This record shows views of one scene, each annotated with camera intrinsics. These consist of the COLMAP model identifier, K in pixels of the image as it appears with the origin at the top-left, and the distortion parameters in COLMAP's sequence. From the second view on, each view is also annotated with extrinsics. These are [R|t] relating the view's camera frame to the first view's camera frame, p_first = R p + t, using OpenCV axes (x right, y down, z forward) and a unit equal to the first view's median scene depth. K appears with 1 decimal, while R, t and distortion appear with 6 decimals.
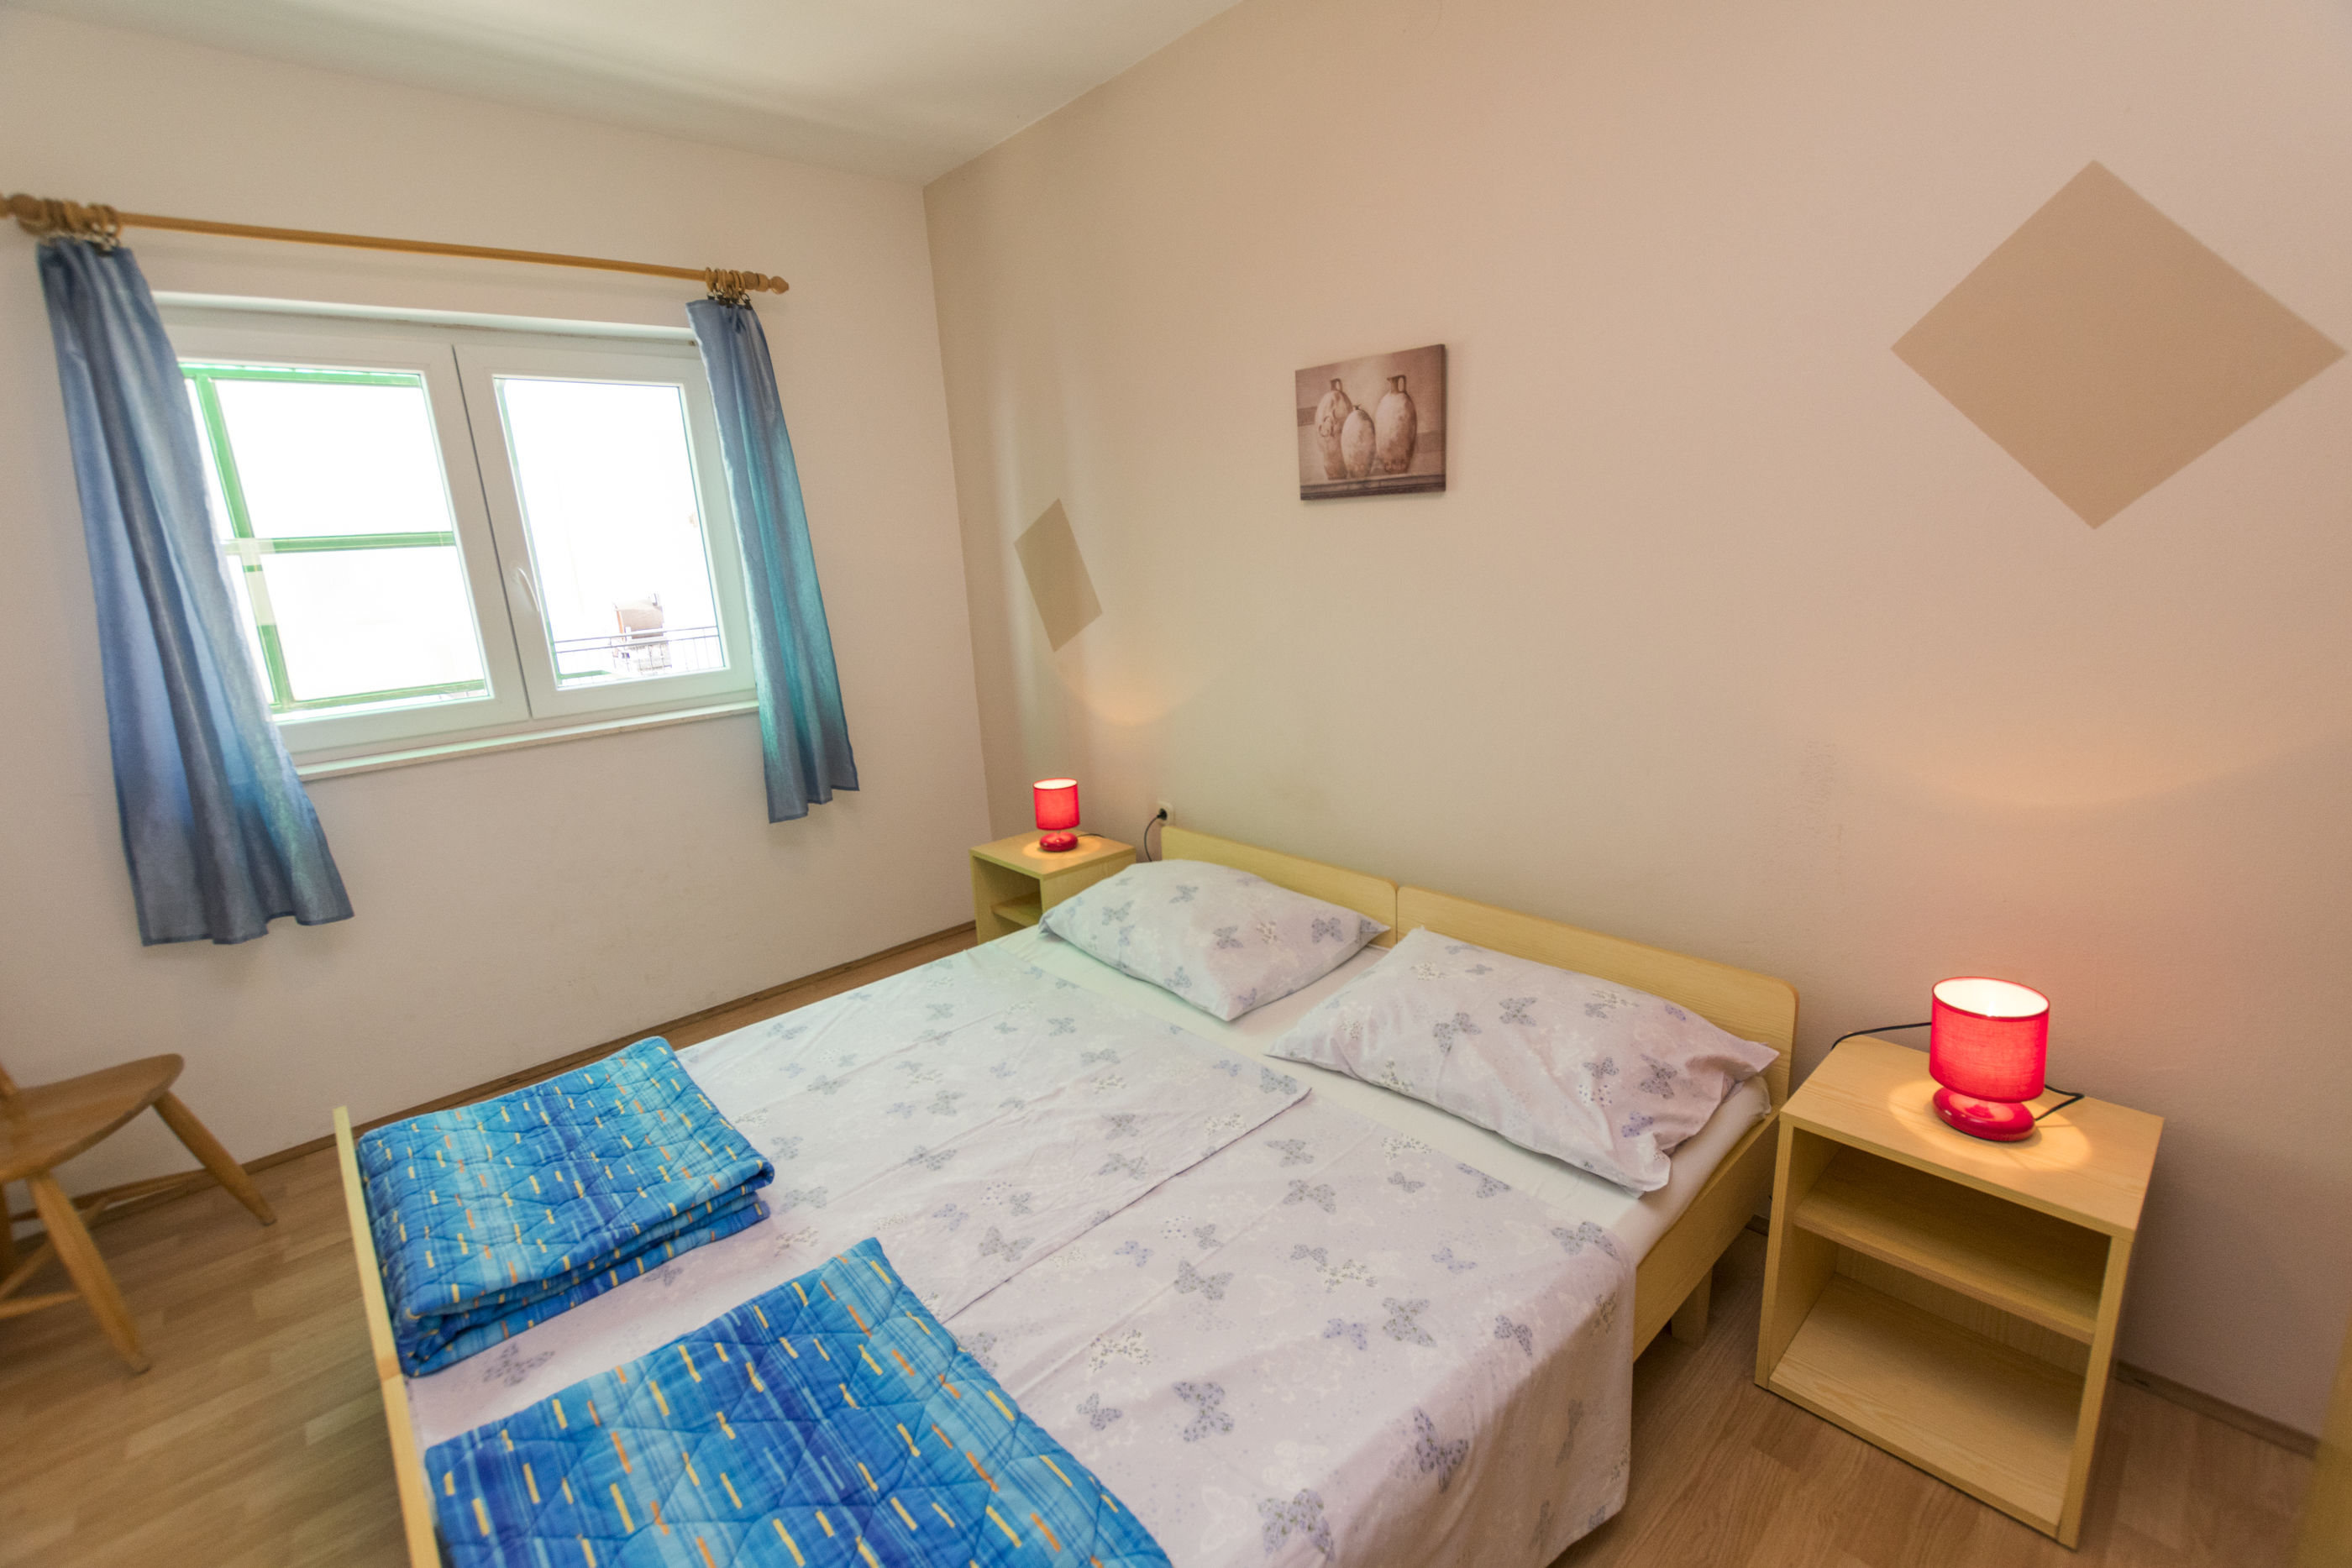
lens RADIAL K [[1017.2, 0, 1183.6], [0, 1017.2, 778.6], [0, 0, 1]] dist [0.005431, -0.002221]
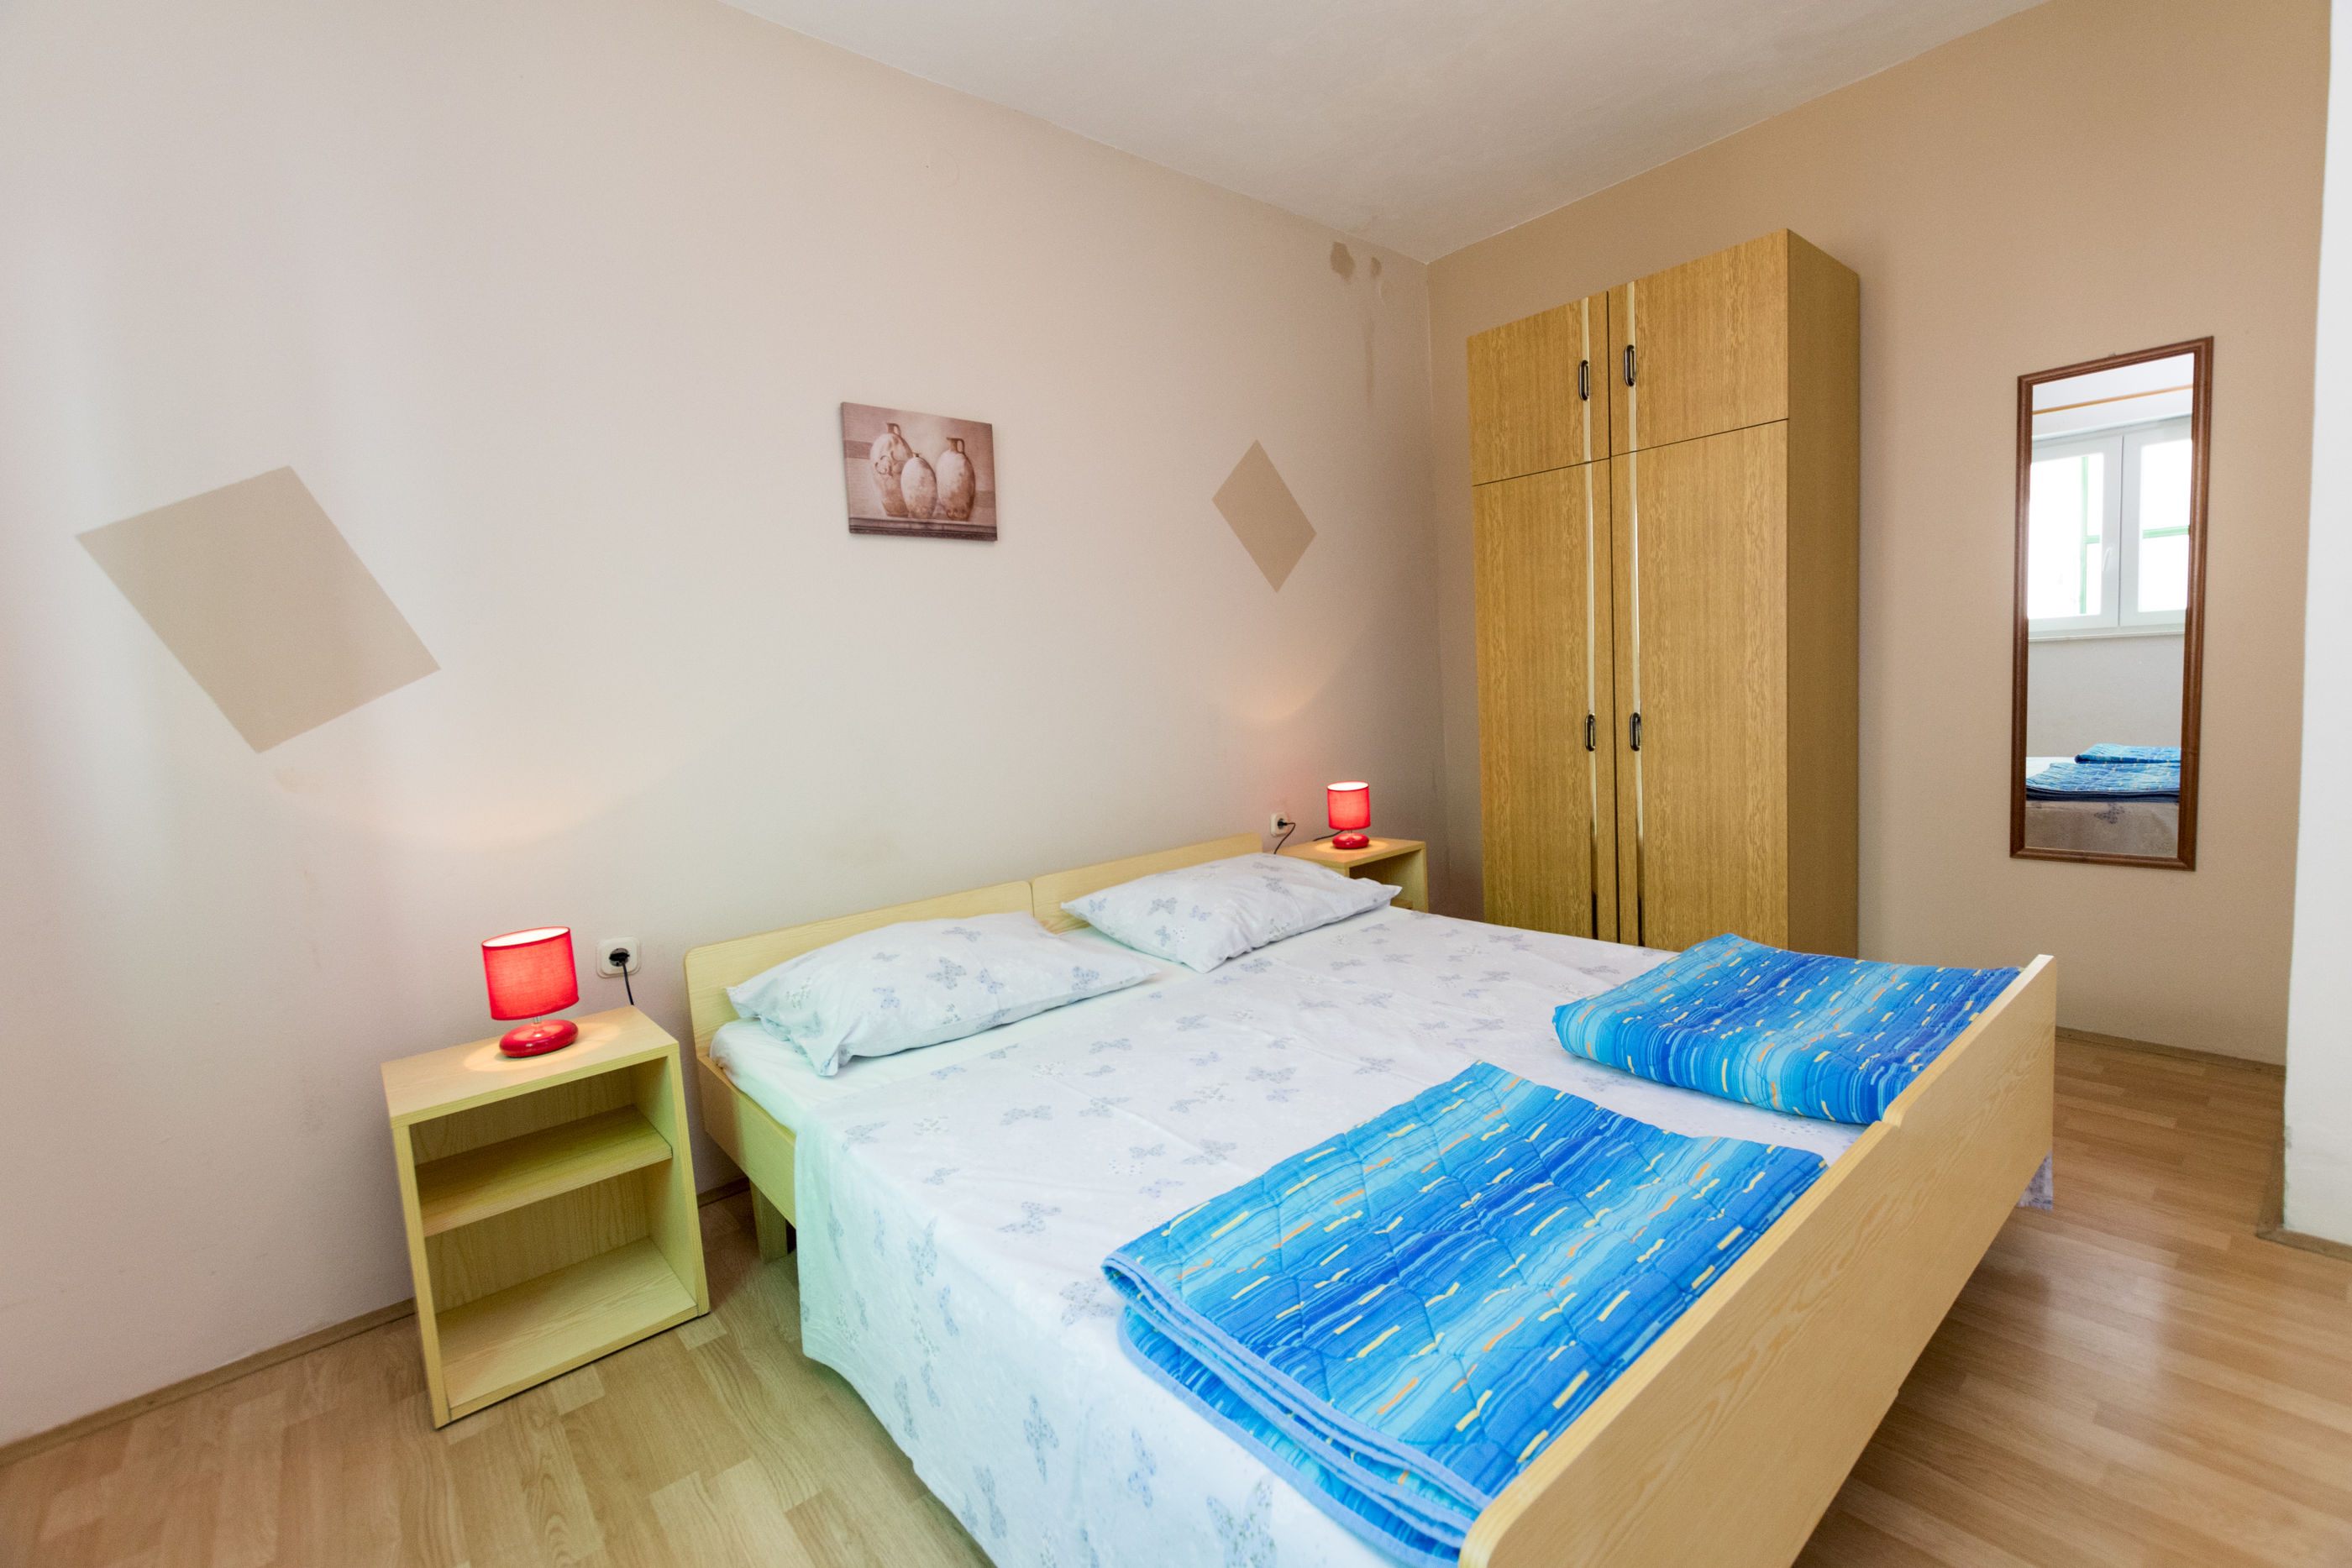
lens RADIAL K [[1017.2, 0, 1183.1], [0, 1017.2, 777.7], [0, 0, 1]] dist [0.005431, -0.002221]
pose [[0.042121, -0.050579, 0.997831, -0.926281], [0.291038, 0.956027, 0.036175, 0.007224], [-0.955784, 0.288883, 0.054989, 0.776427]]
